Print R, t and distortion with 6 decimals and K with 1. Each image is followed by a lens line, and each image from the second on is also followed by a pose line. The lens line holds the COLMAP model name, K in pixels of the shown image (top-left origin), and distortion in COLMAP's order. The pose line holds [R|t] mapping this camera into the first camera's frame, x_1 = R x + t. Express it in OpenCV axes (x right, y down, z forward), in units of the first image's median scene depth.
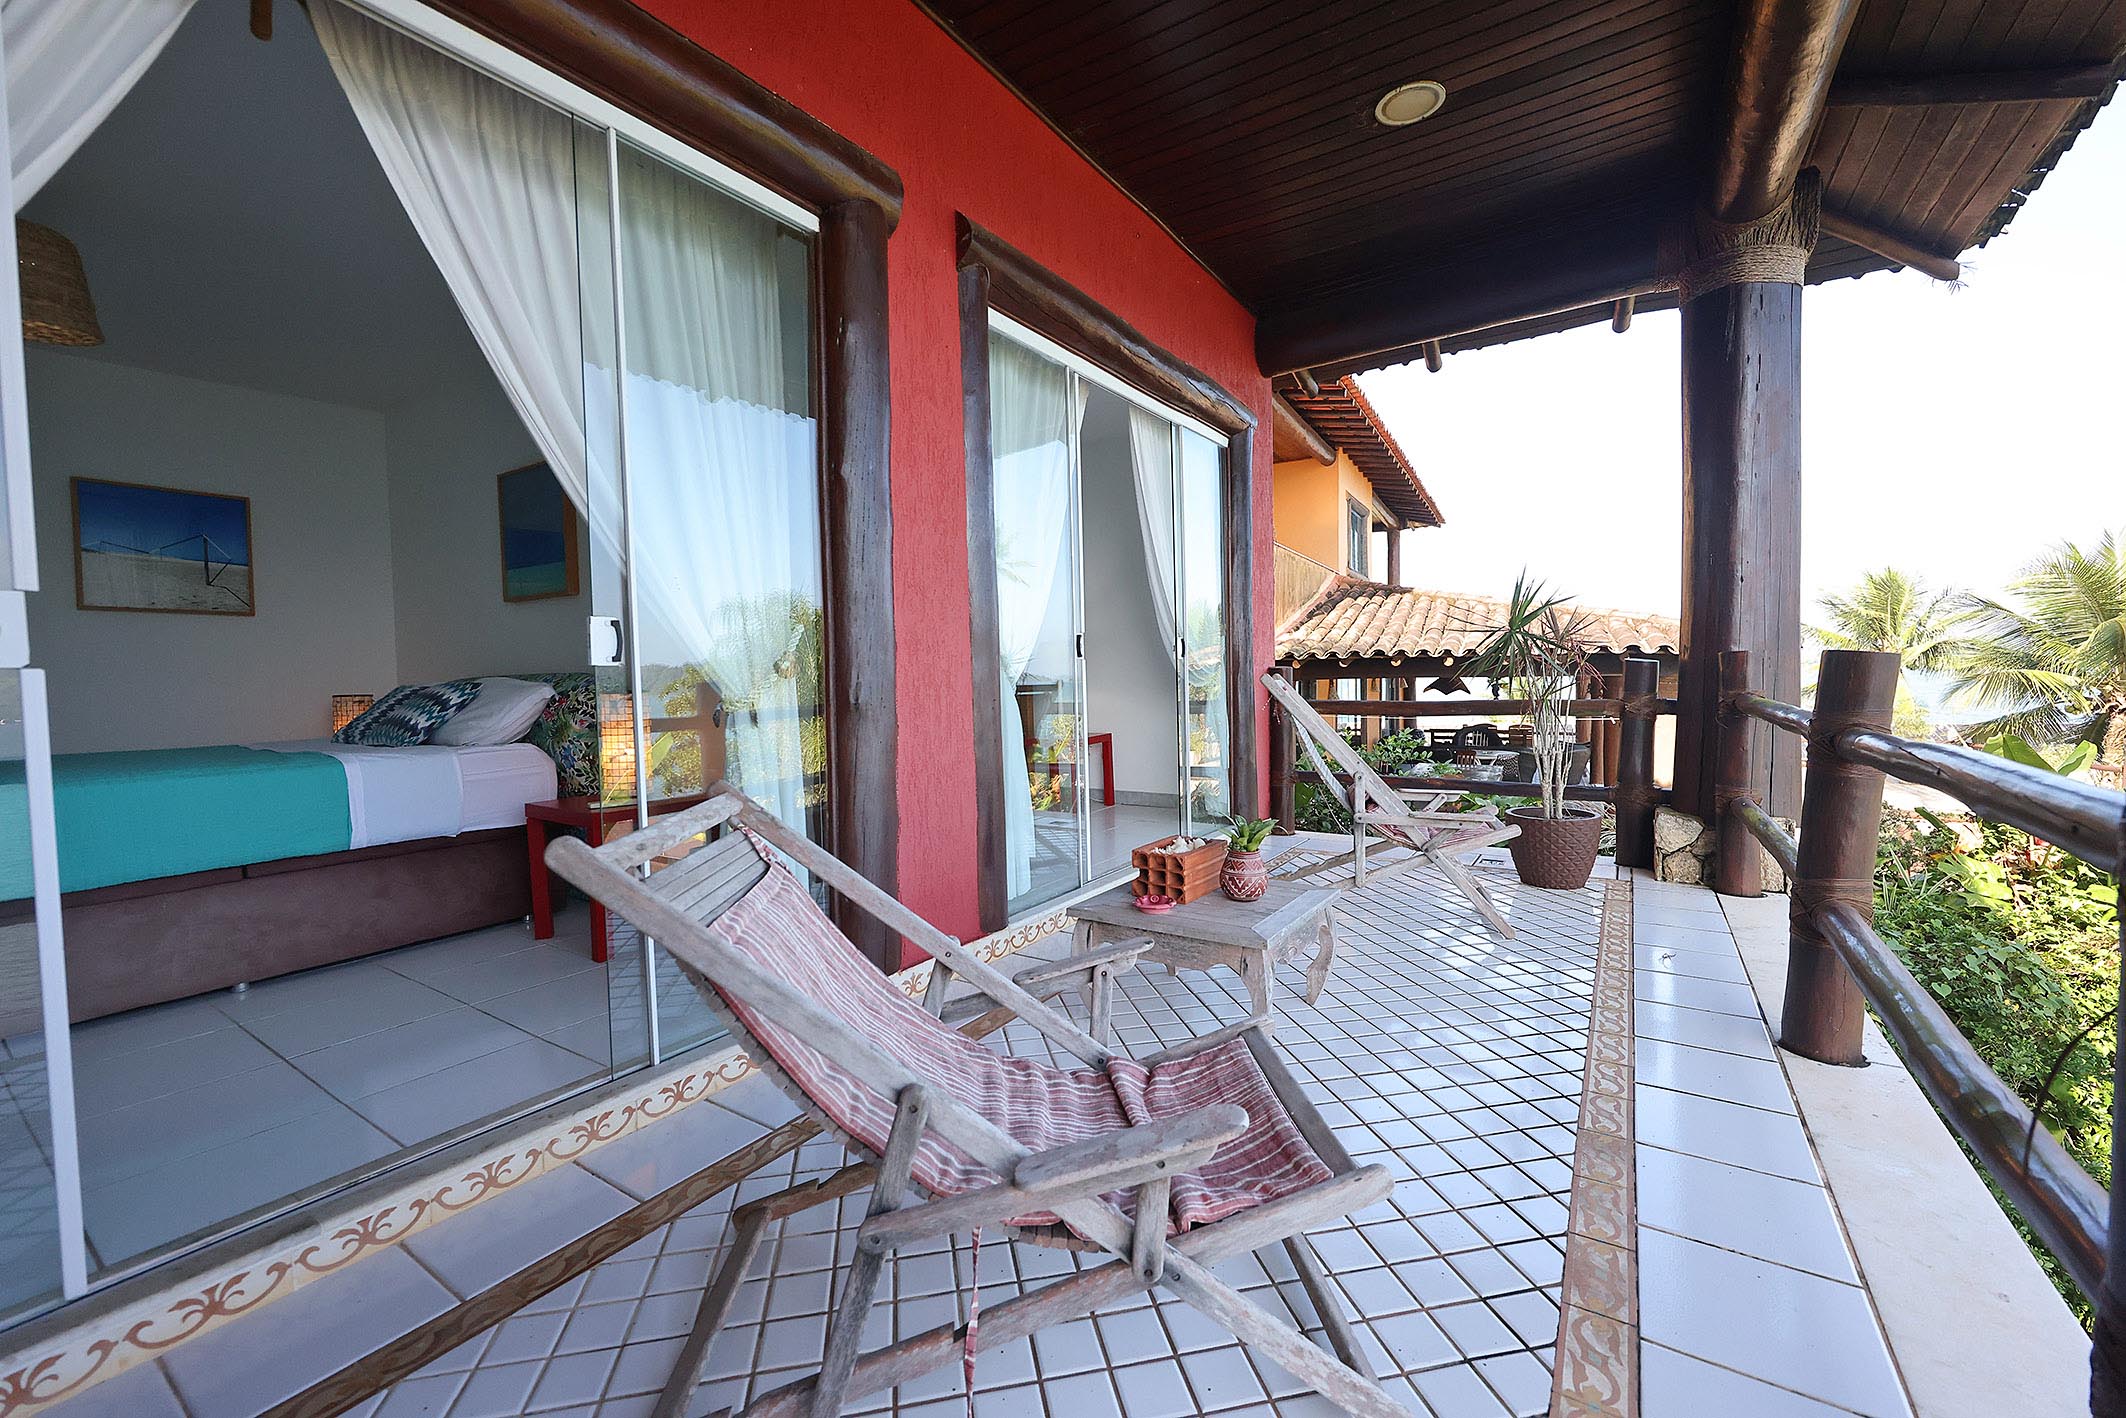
lens RADIAL K [[848.8, 0, 1060.8], [0, 848.8, 702.3], [0, 0, 1]] dist [0.000501, 0.000376]
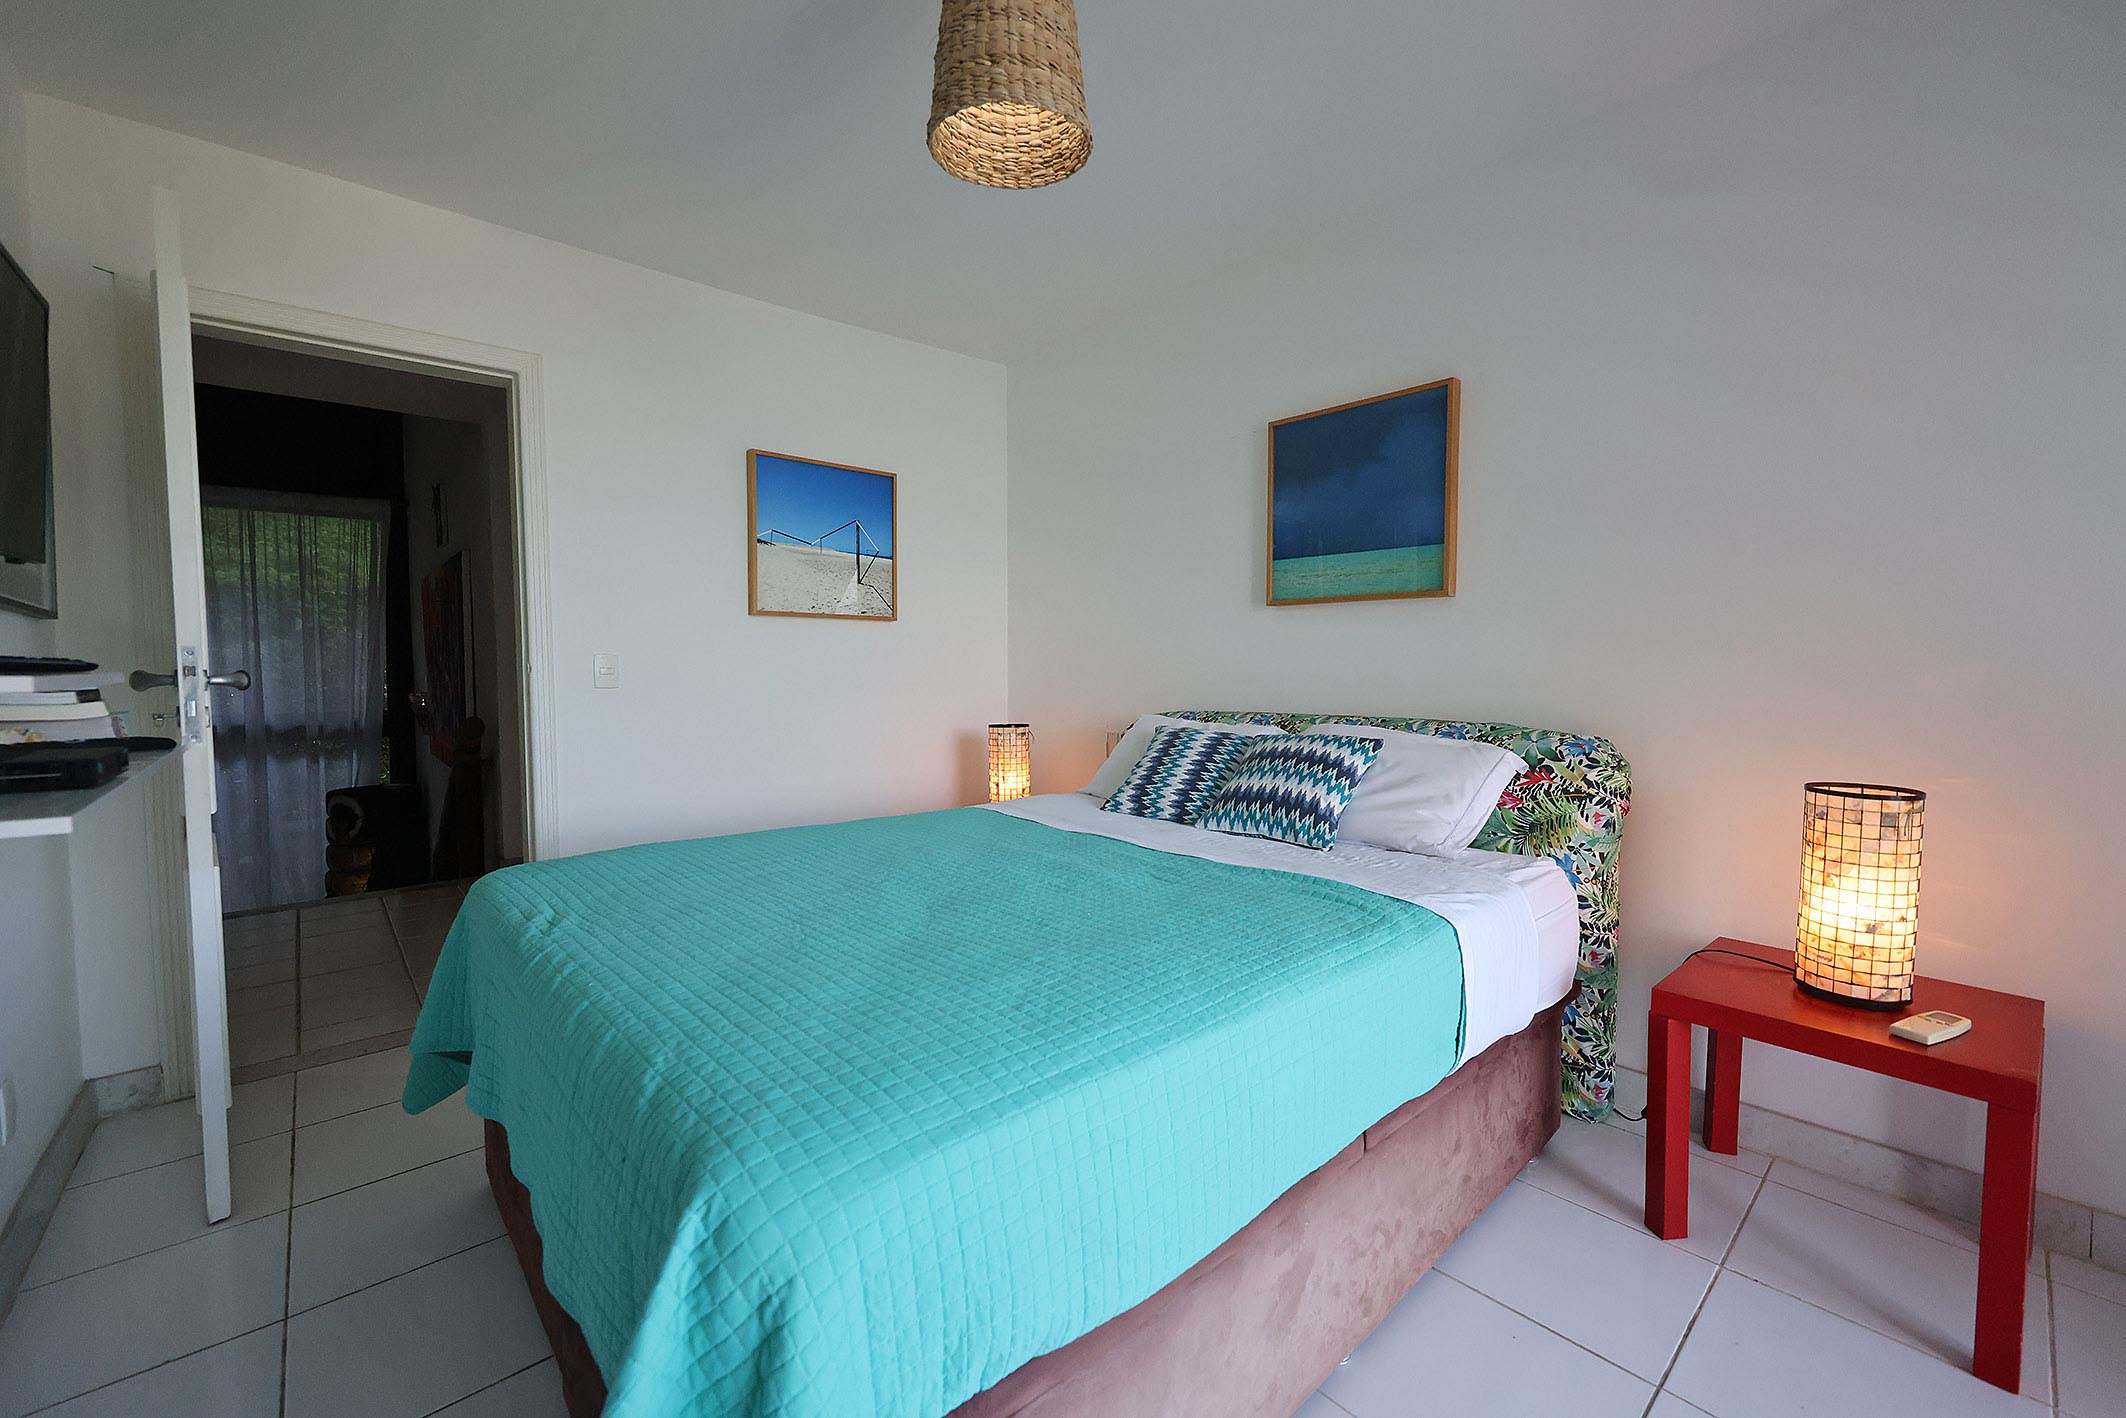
lens RADIAL K [[848.8, 0, 1060.8], [0, 848.8, 702.3], [0, 0, 1]] dist [0.000501, 0.000376]
pose [[0.968013, 0.031078, -0.248968, -0.616948], [-0.028180, 0.999487, 0.015199, -0.043471], [0.249313, -0.007697, 0.968392, 0.269908]]
